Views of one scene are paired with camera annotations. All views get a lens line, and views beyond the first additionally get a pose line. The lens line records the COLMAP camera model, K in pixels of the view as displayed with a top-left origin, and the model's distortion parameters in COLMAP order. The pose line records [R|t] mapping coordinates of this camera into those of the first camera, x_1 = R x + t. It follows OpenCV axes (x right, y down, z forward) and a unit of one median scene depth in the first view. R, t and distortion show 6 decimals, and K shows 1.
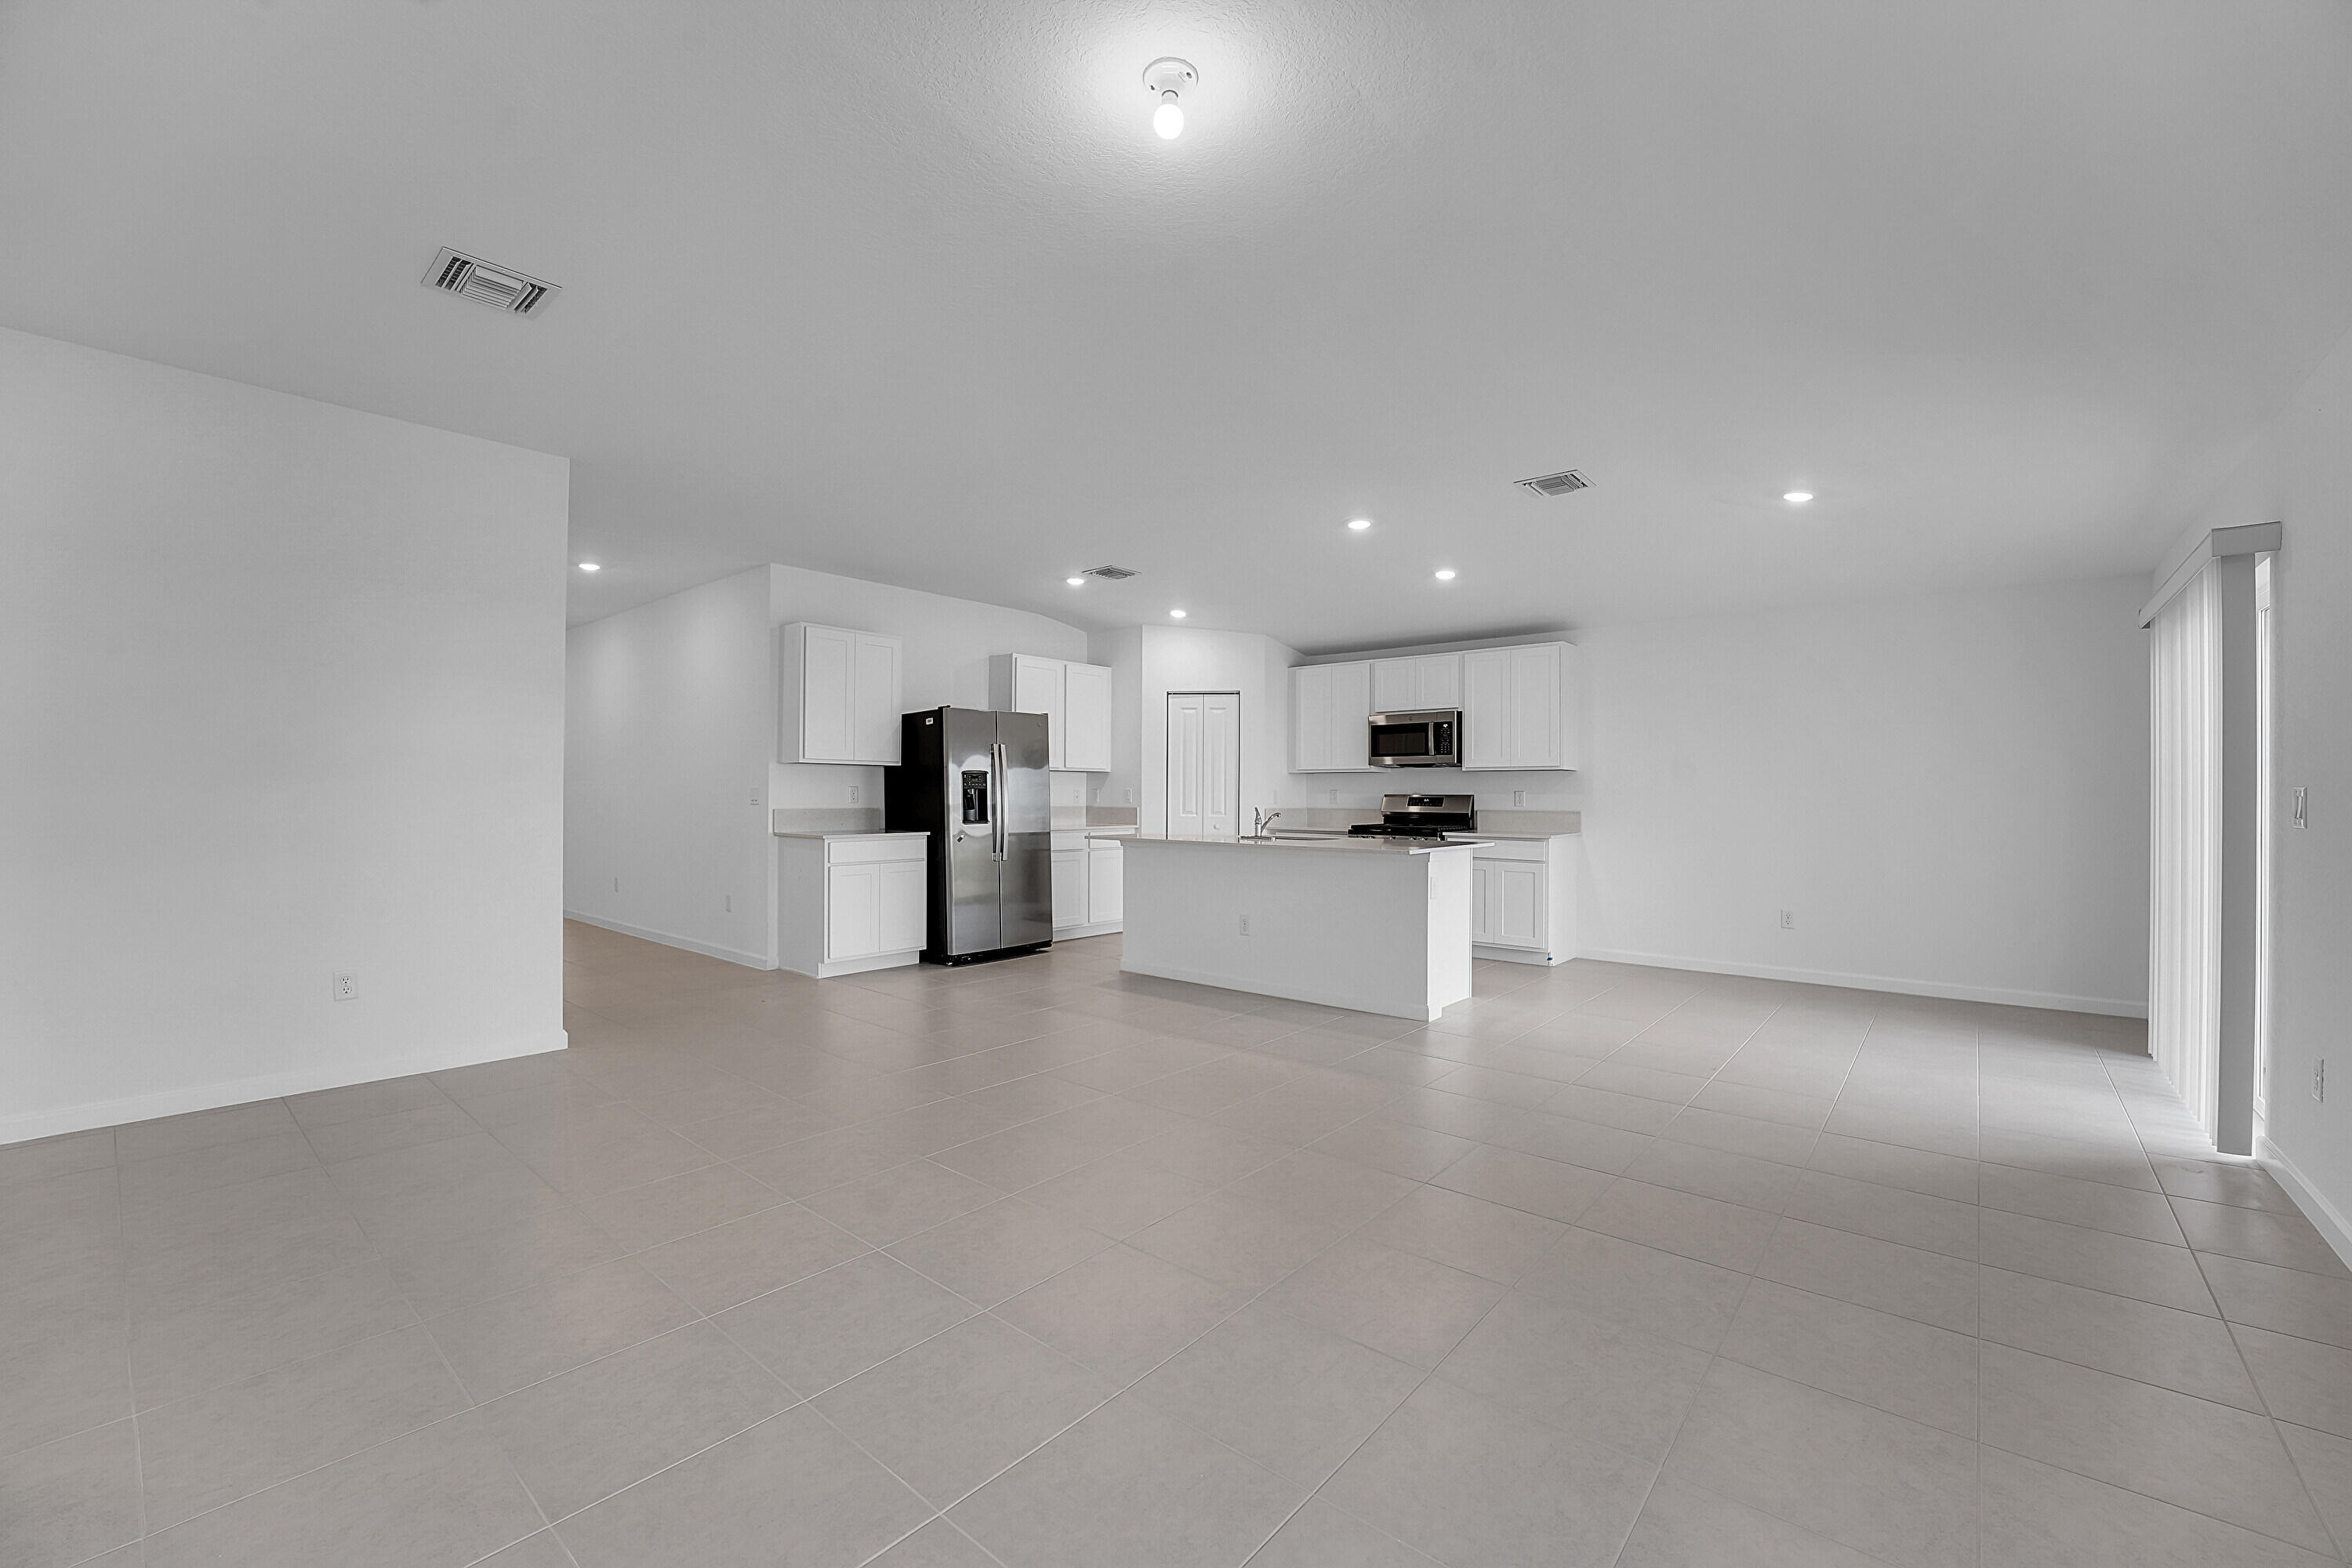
lens RADIAL K [[949.4, 0, 1183.0], [0, 949.4, 790.5], [0, 0, 1]] dist [-0.026429, 0.000118]
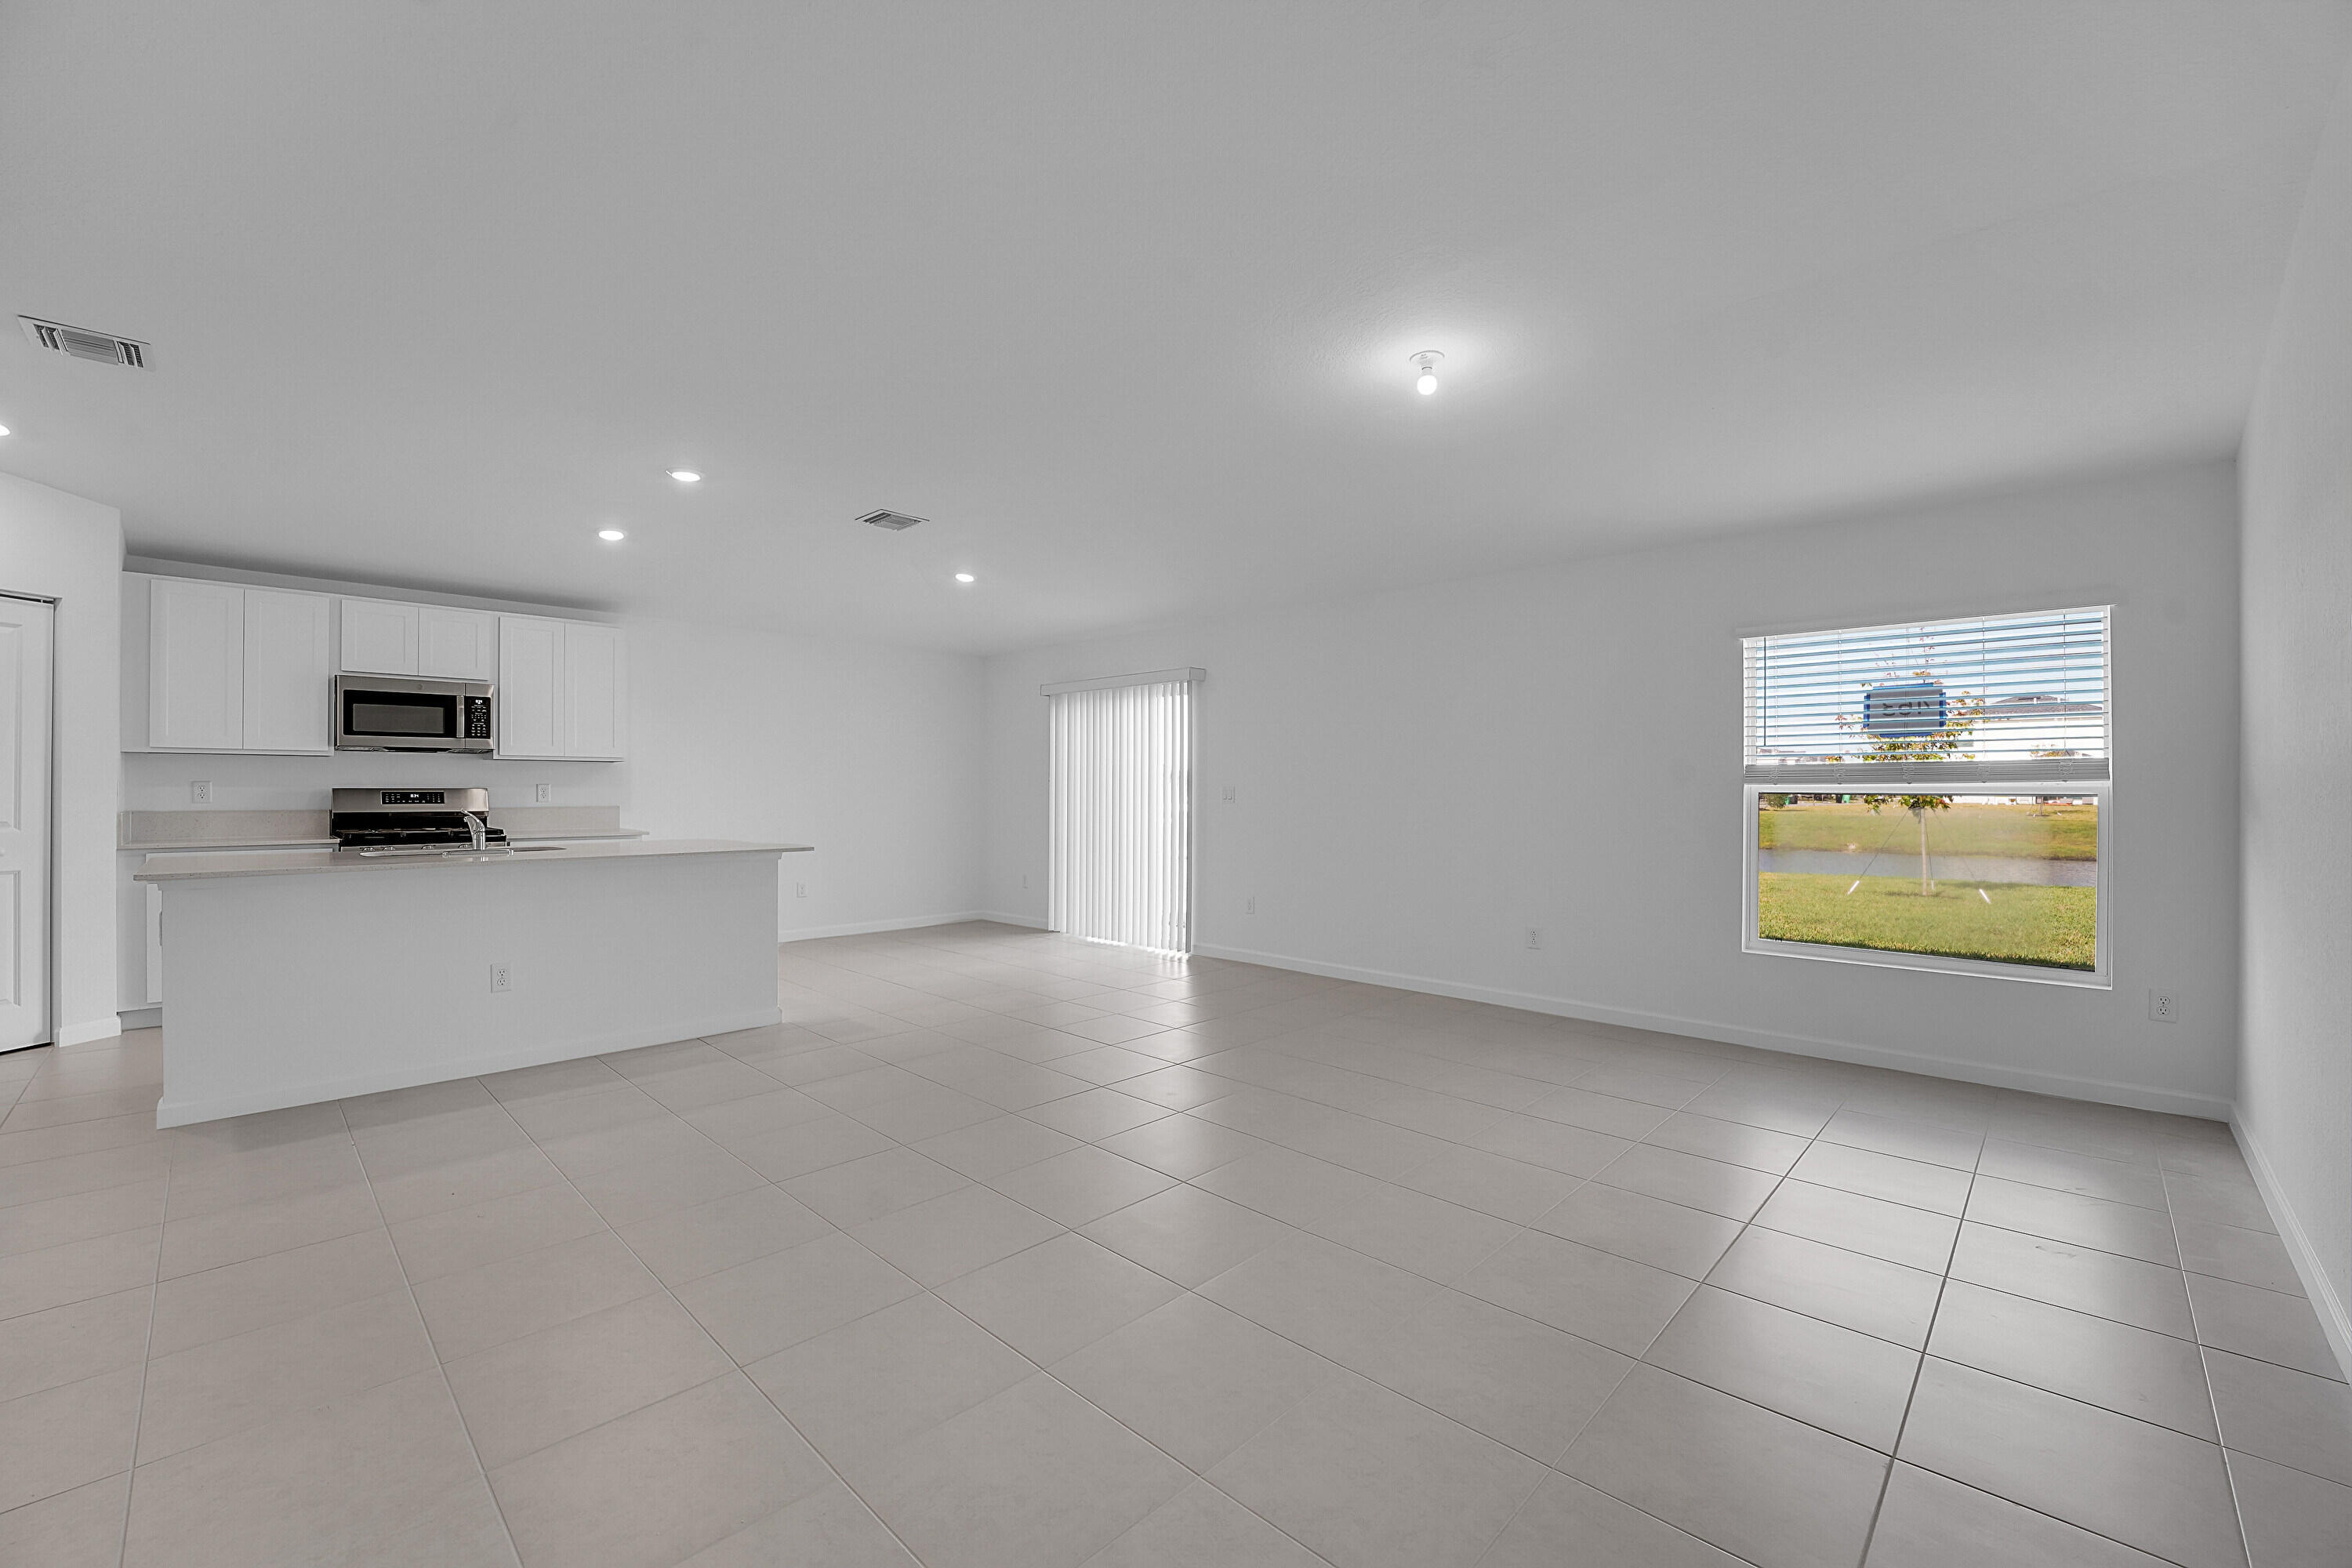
lens RADIAL K [[949.4, 0, 1188.5], [0, 949.4, 794.0], [0, 0, 1]] dist [-0.026429, 0.000118]
pose [[0.068207, -0.007602, 0.997642, -0.460032], [-0.004395, 0.999959, 0.007920, 0.000045], [-0.997661, -0.004925, 0.068171, 0.351800]]
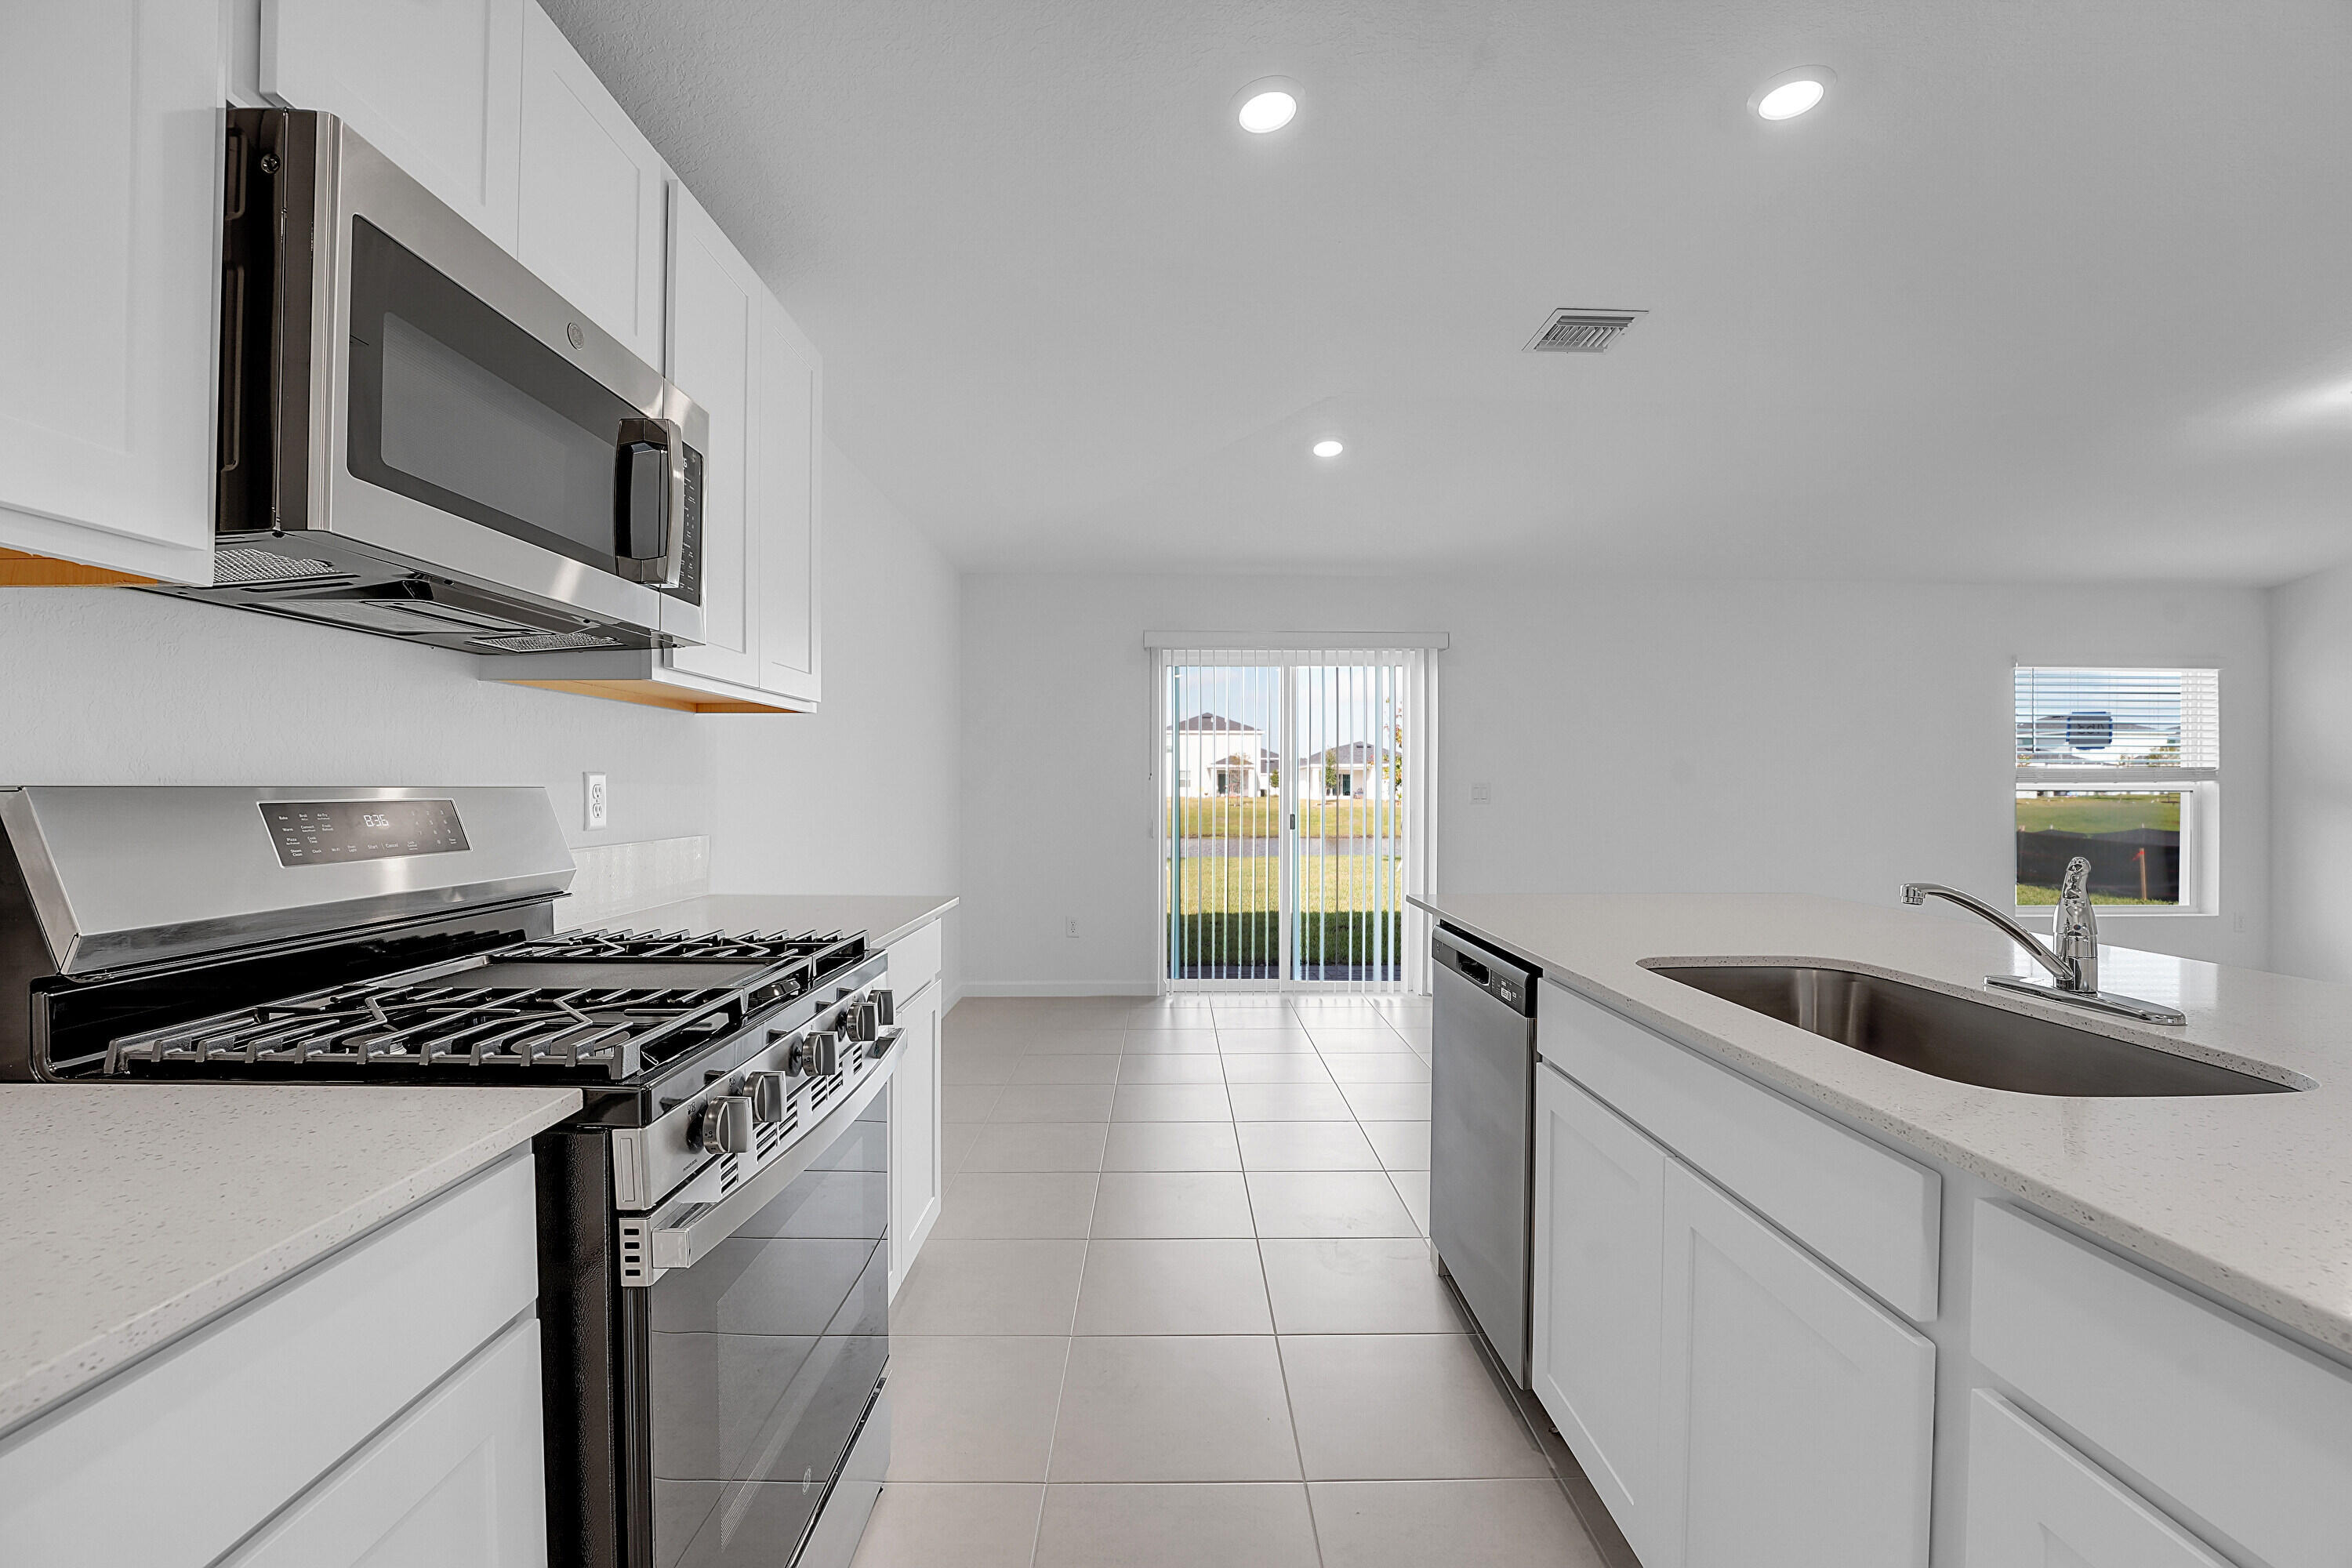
lens RADIAL K [[949.4, 0, 1168.8], [0, 949.4, 789.6], [0, 0, 1]] dist [-0.026429, 0.000118]
pose [[-0.632852, 0.001228, 0.774272, 0.036139], [-0.007096, 0.999948, -0.007385, 0.012052], [-0.774240, -0.010168, -0.632810, 1.047718]]
